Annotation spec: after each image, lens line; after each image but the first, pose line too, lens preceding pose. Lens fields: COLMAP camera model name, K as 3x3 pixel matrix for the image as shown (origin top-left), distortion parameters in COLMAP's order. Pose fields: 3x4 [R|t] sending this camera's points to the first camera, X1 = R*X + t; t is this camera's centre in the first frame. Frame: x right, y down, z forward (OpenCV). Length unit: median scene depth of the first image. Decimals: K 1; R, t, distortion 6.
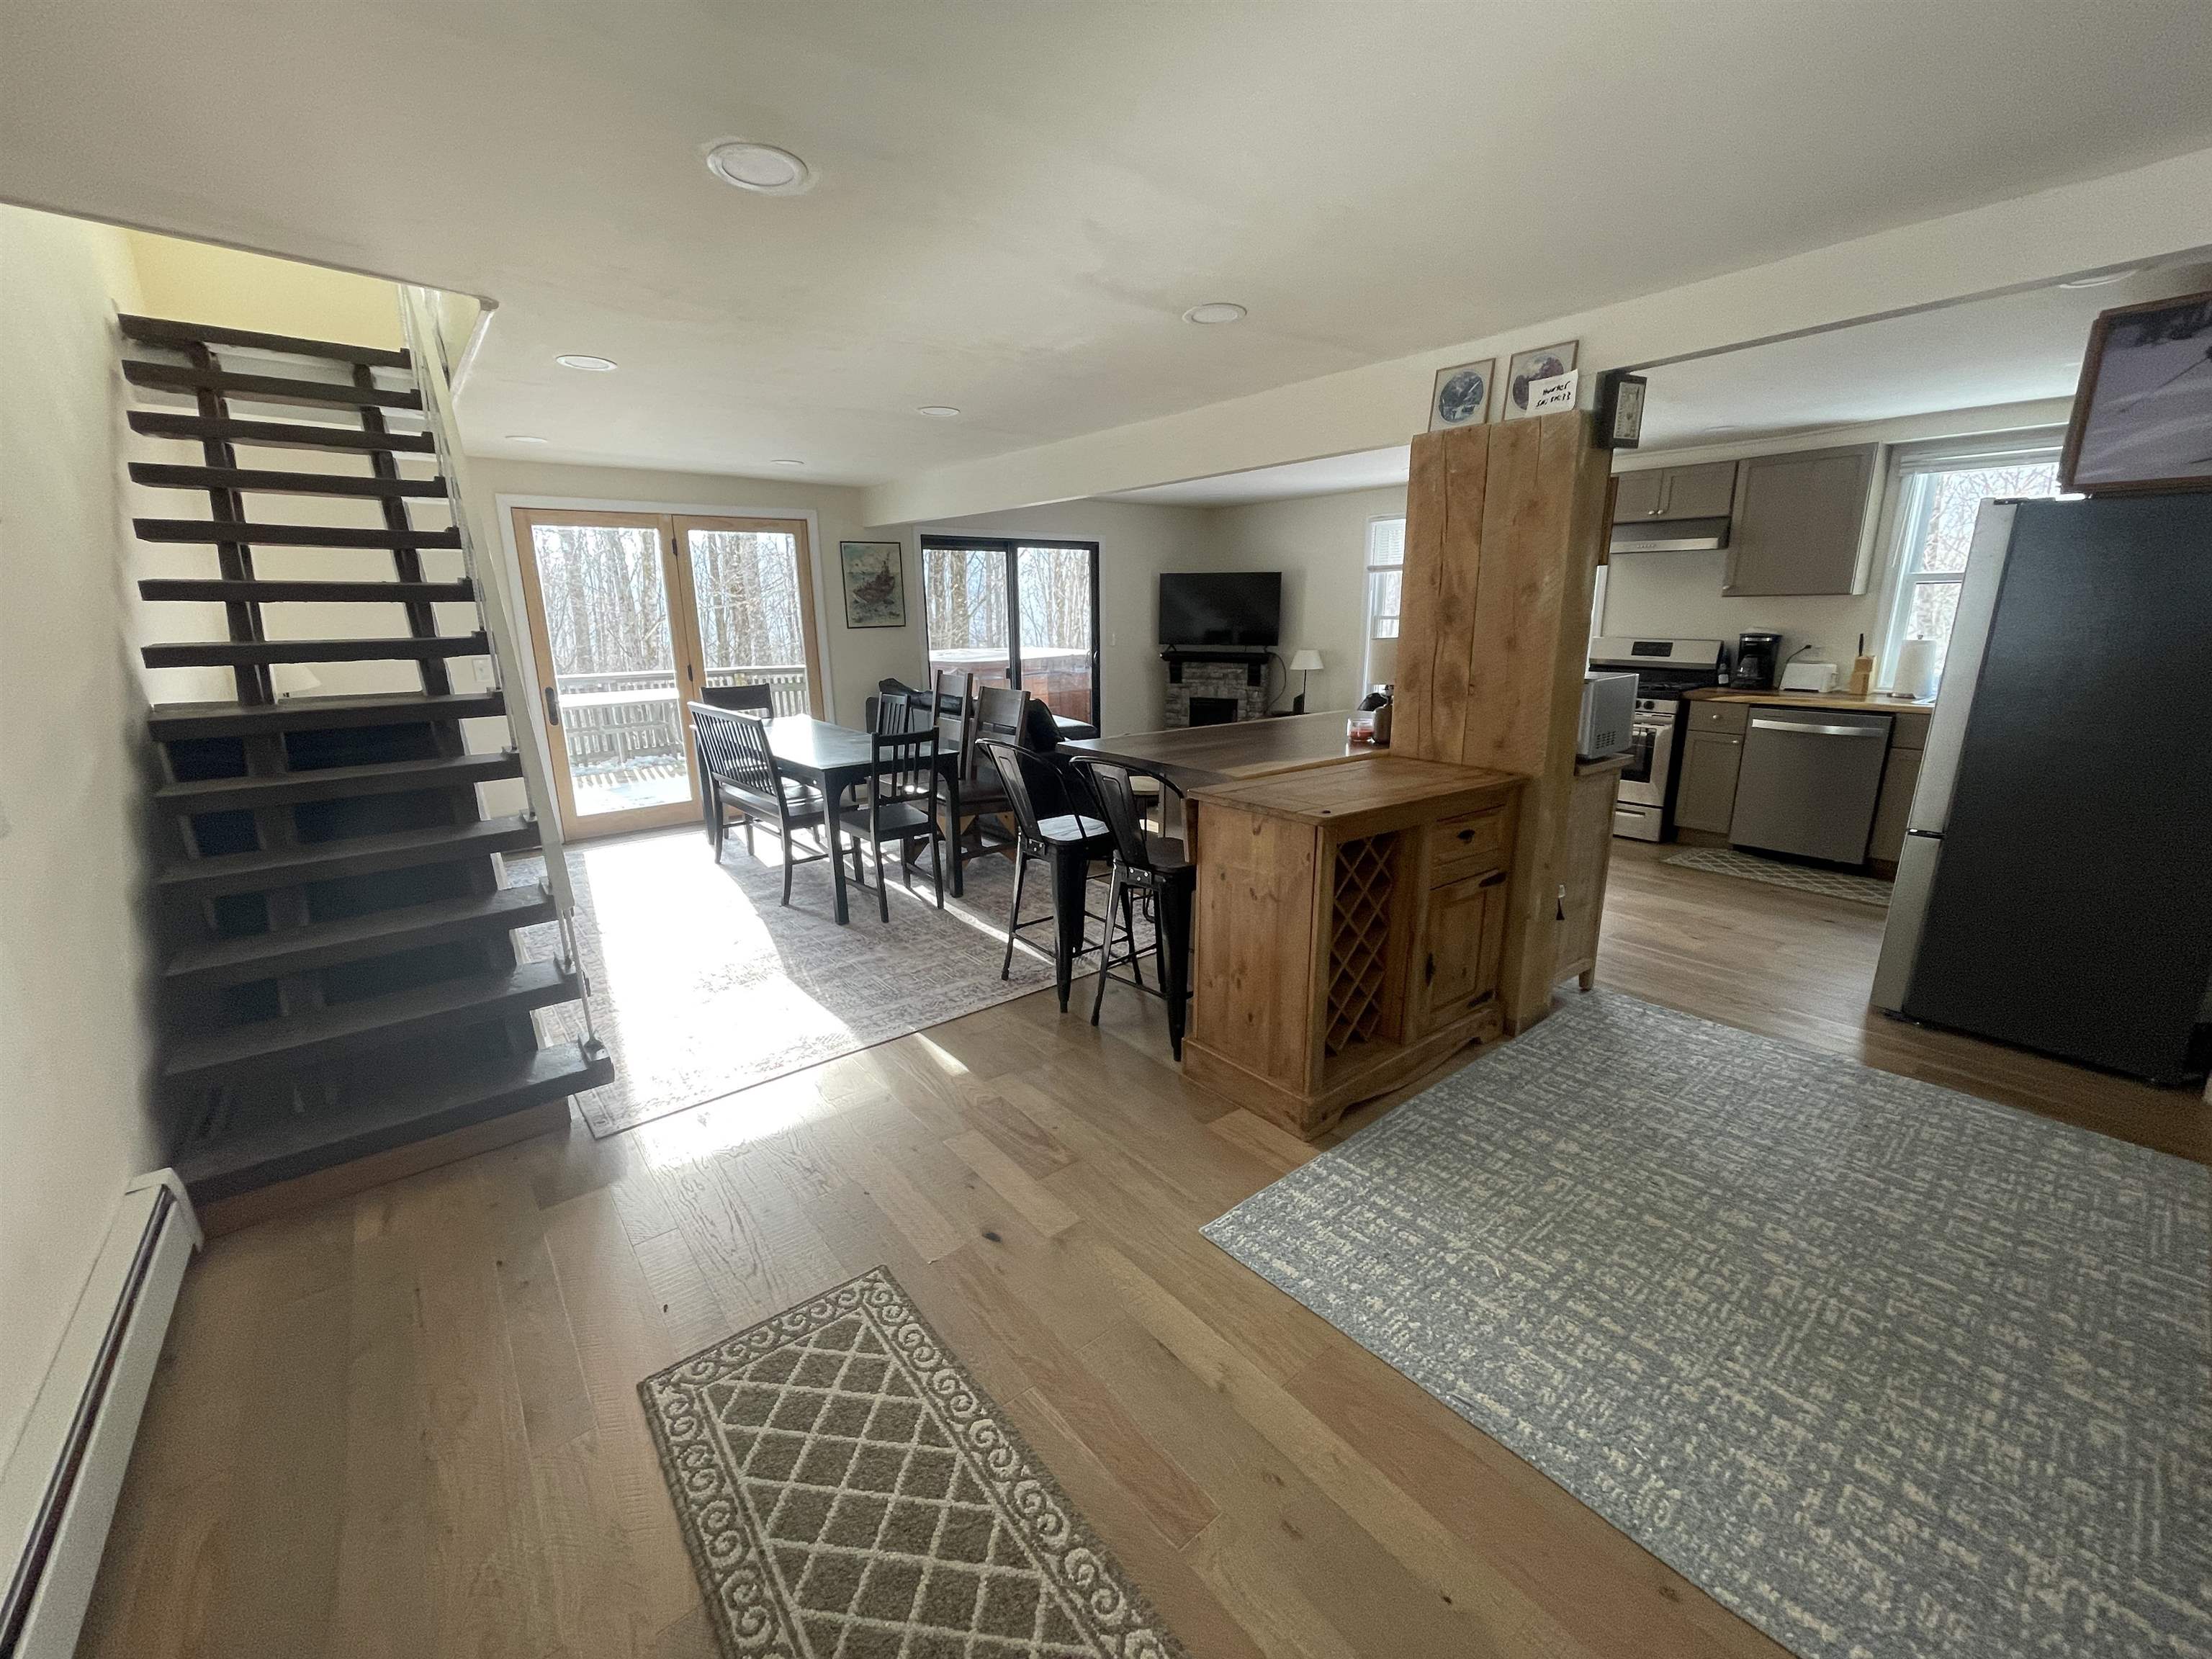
lens RADIAL K [[902.3, 0, 1115.2], [0, 902.3, 828.1], [0, 0, 1]] dist [0.000178, -0.000158]
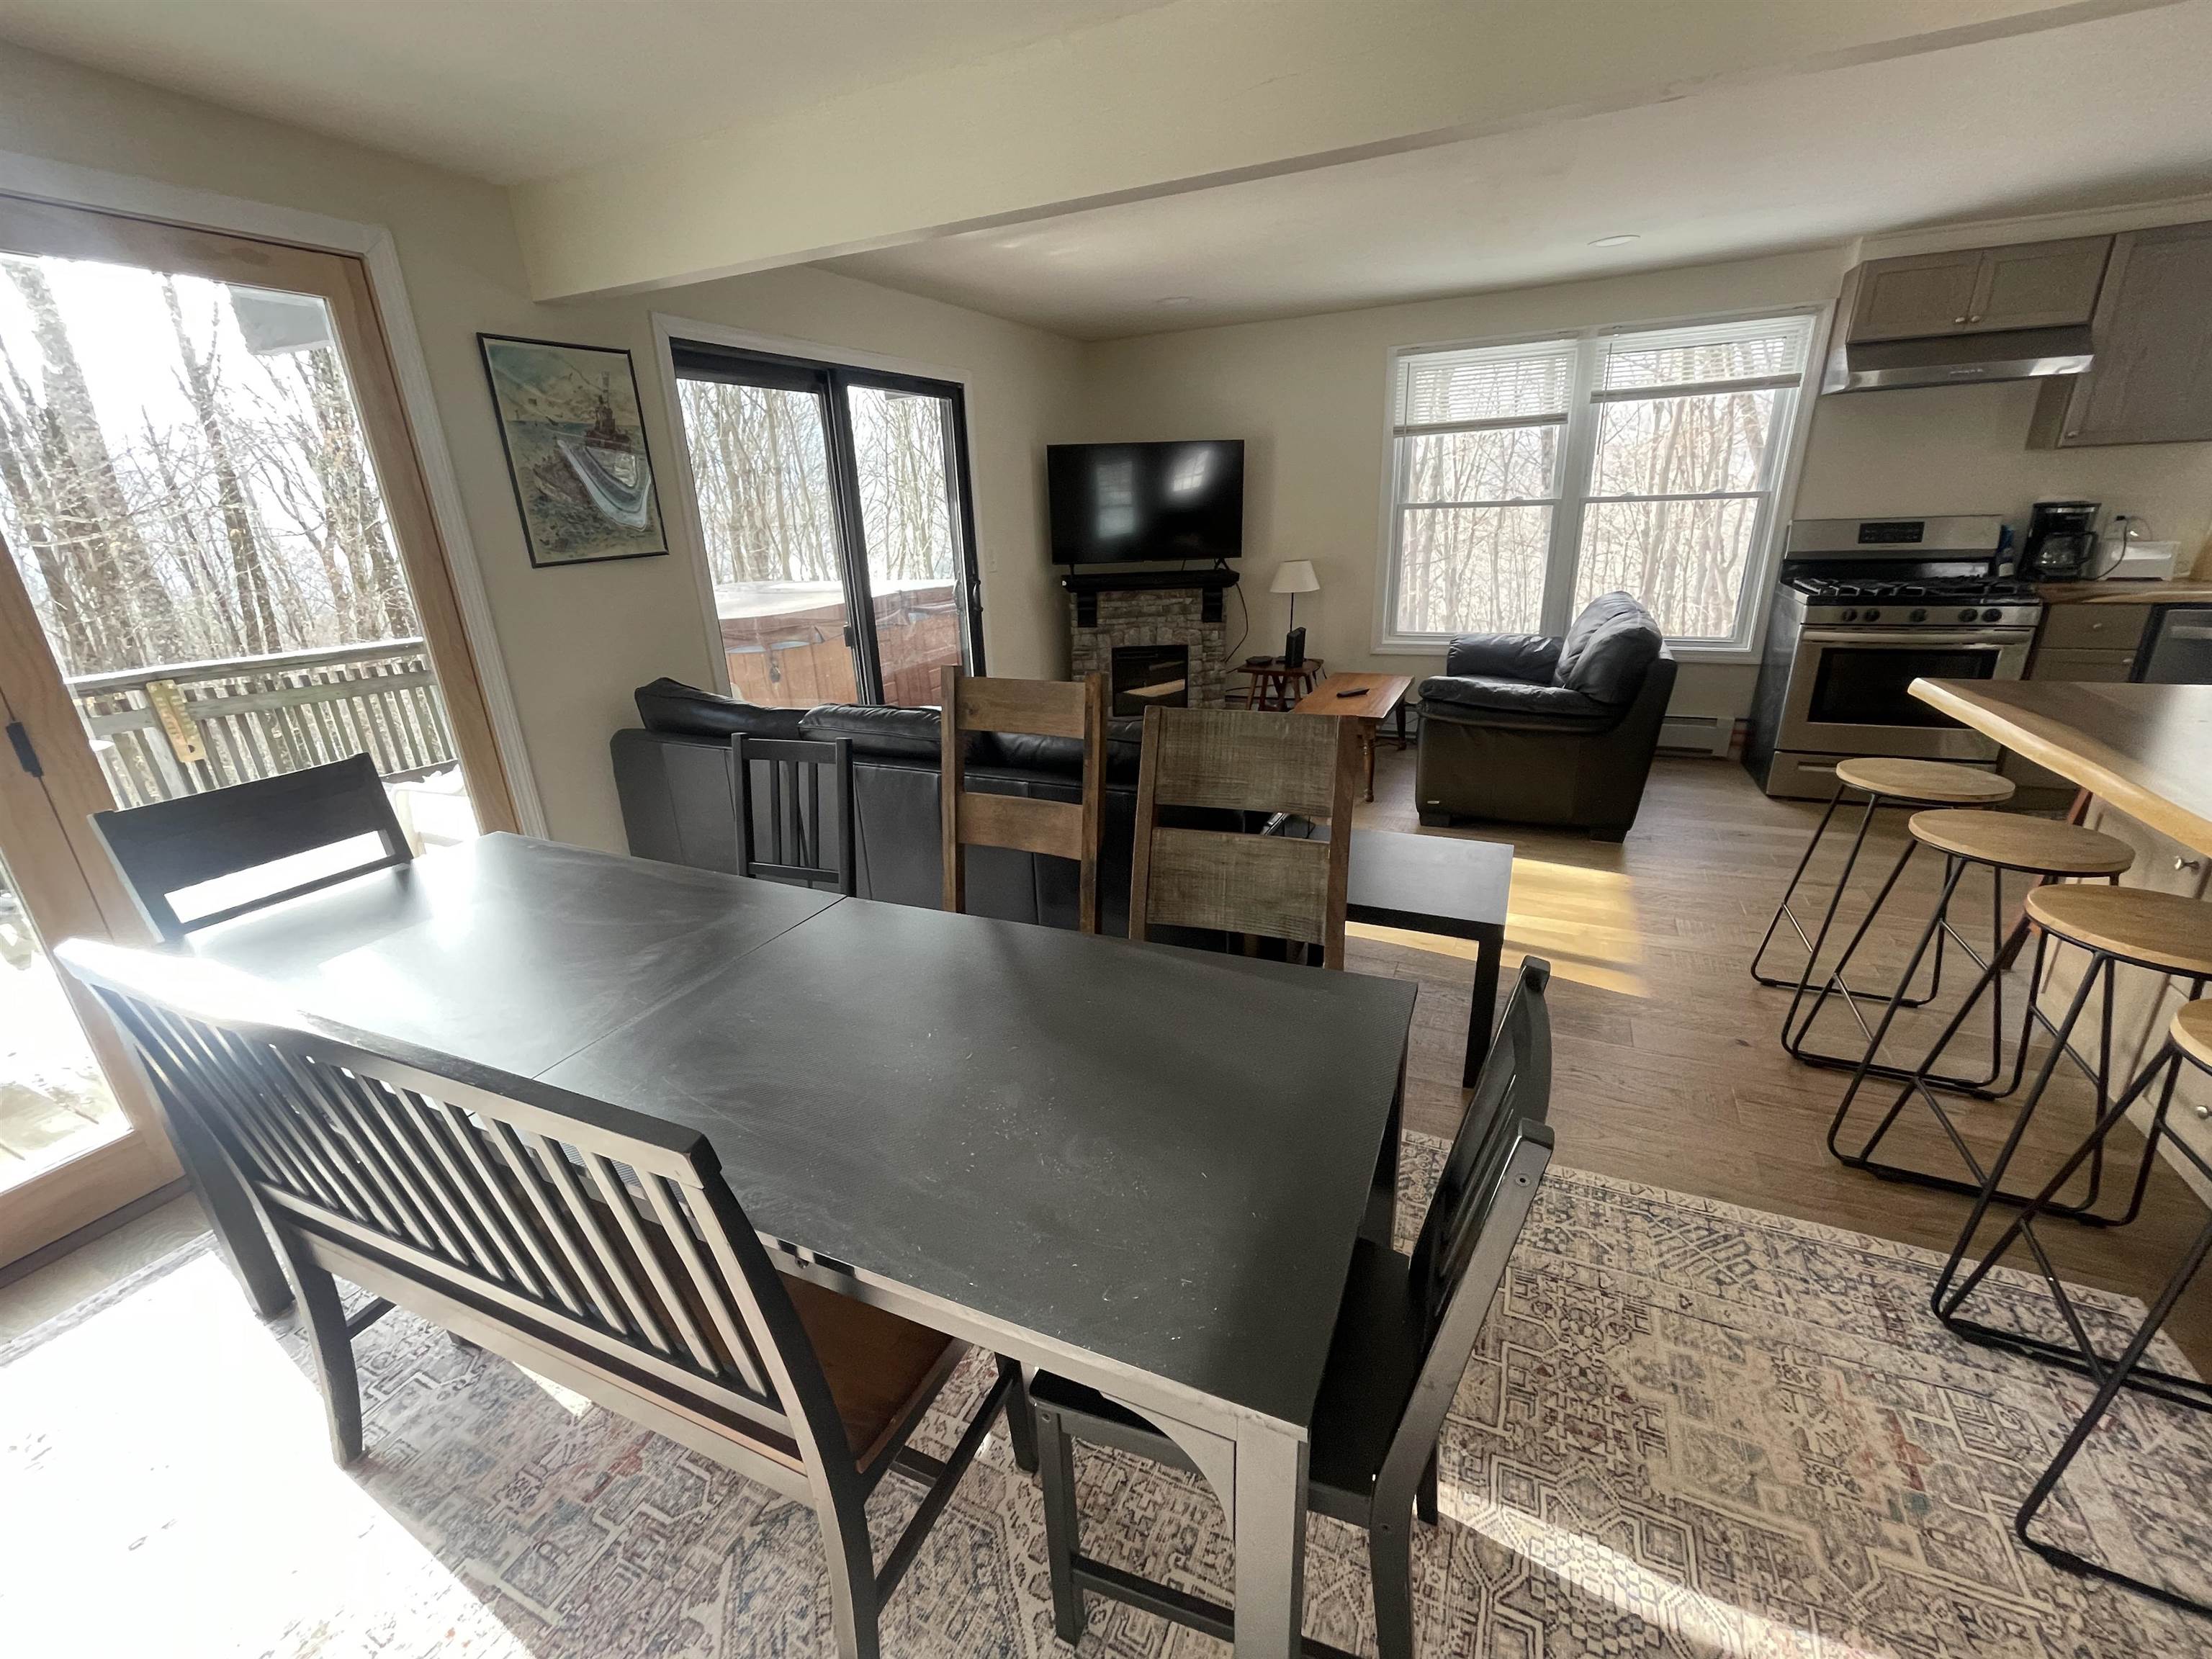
lens RADIAL K [[902.3, 0, 1107.5], [0, 902.3, 829.9], [0, 0, 1]] dist [0.000178, -0.000158]
pose [[0.900553, -0.172370, 0.399116, -0.206199], [0.134859, 0.983514, 0.120468, -0.100860], [-0.413301, -0.054663, 0.908952, 0.439570]]
